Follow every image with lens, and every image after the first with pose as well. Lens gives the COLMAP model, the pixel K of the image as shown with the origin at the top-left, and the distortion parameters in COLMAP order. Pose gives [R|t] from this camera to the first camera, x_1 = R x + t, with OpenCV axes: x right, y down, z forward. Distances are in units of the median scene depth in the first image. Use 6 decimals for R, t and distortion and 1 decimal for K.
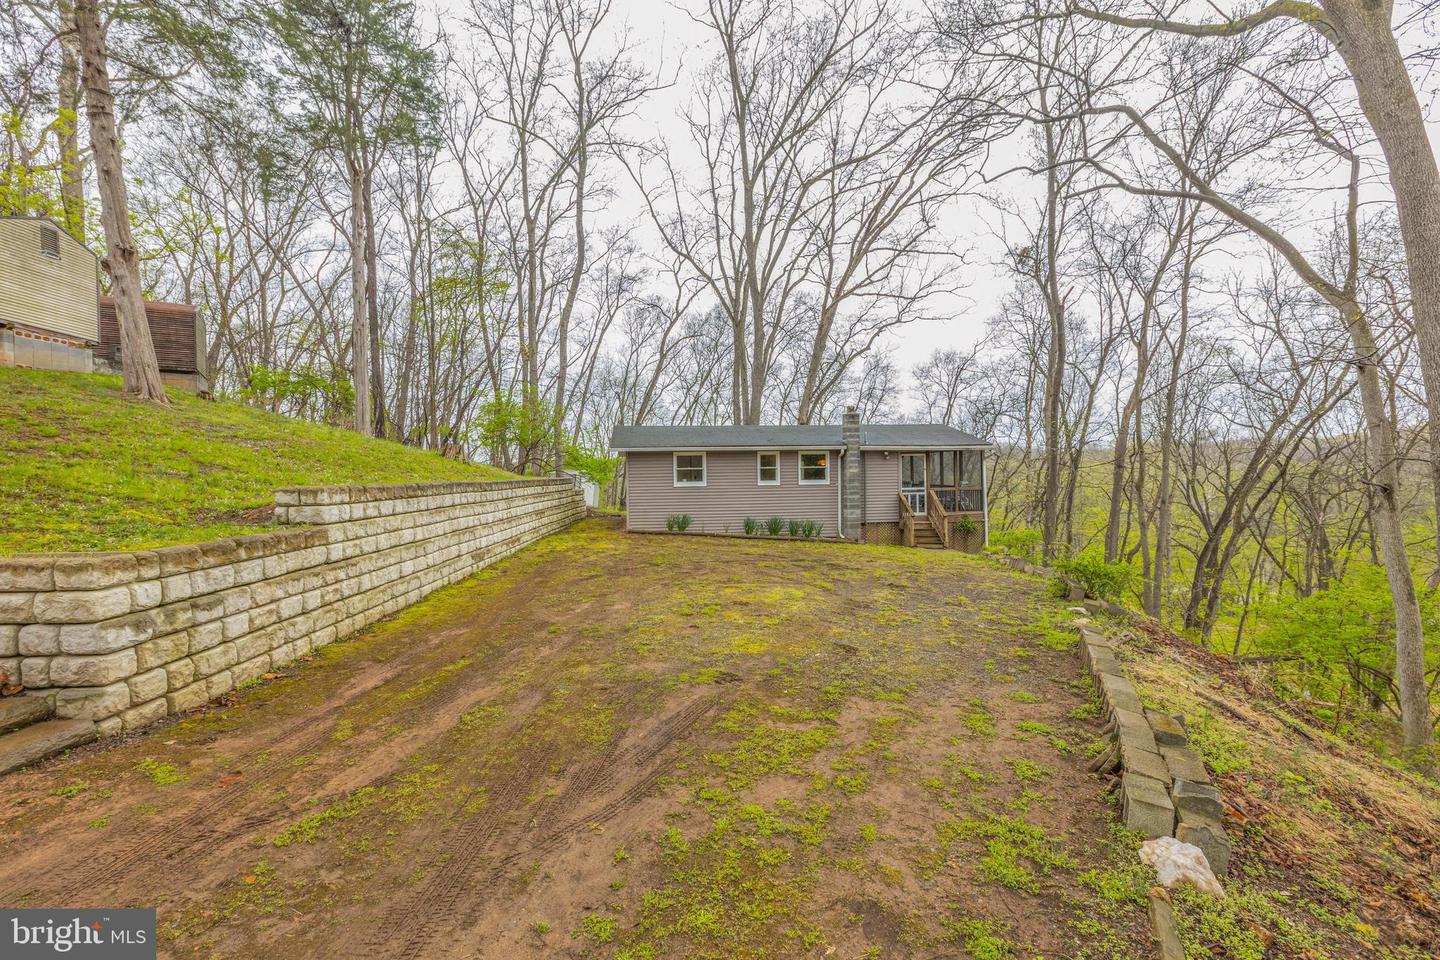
lens RADIAL K [[634.5, 0, 723.1], [0, 634.5, 483.2], [0, 0, 1]] dist [-0.002324, 0.000992]
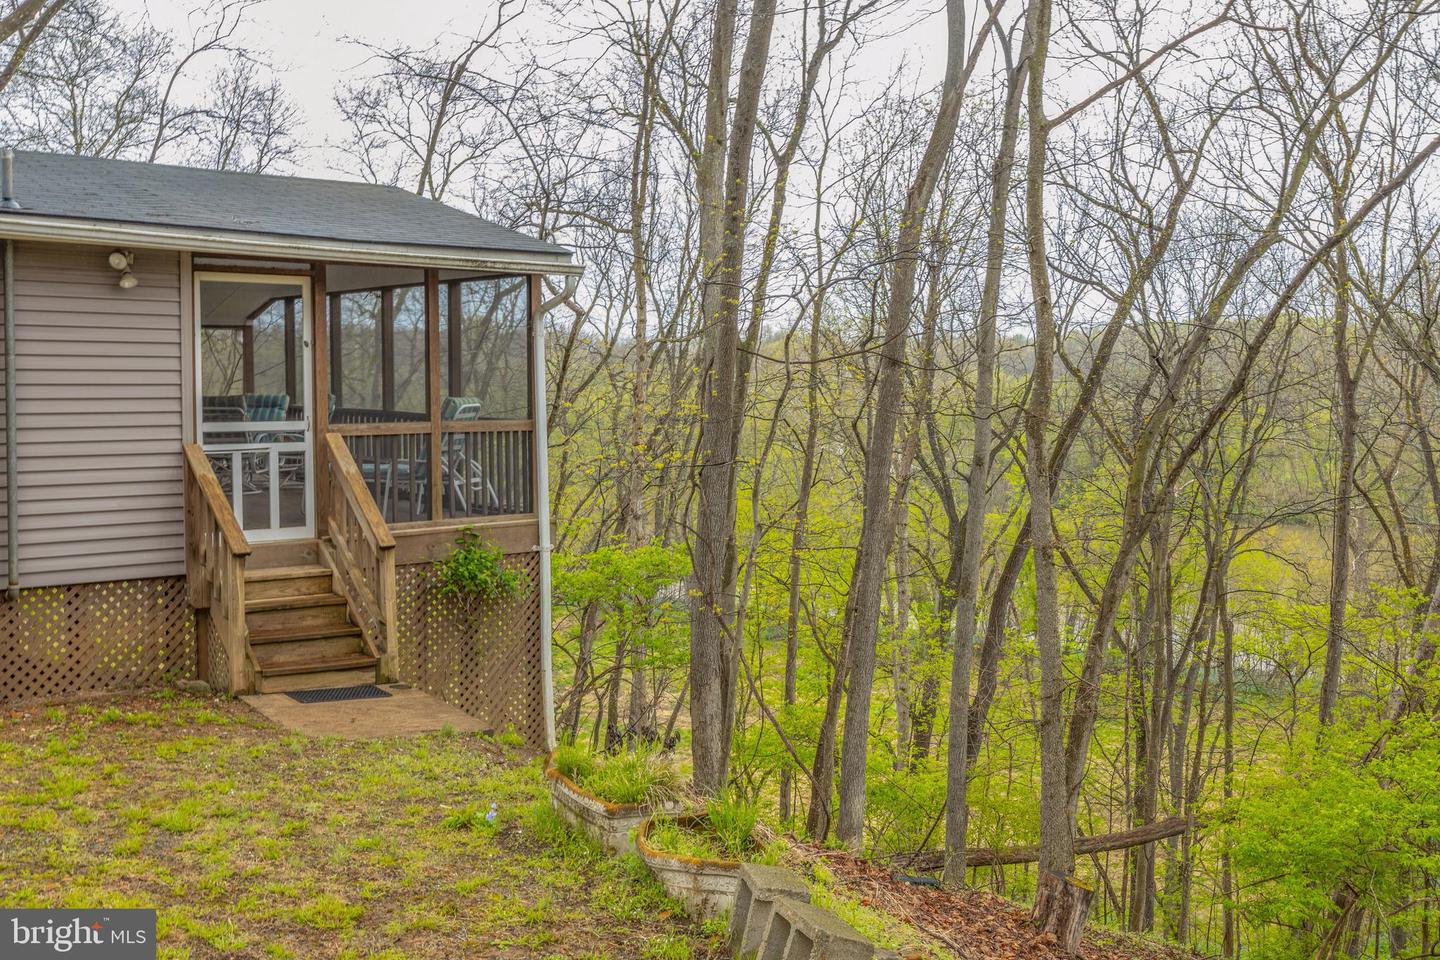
lens RADIAL K [[1365.4, 0, 721.5], [0, 1365.4, 480.6], [0, 0, 1]] dist [-0.012381, 0.000000]
pose [[0.855042, -0.012440, 0.518410, 0.187523], [-0.013615, 0.998829, 0.046424, 0.002935], [-0.518380, -0.046753, 0.853871, 0.487142]]
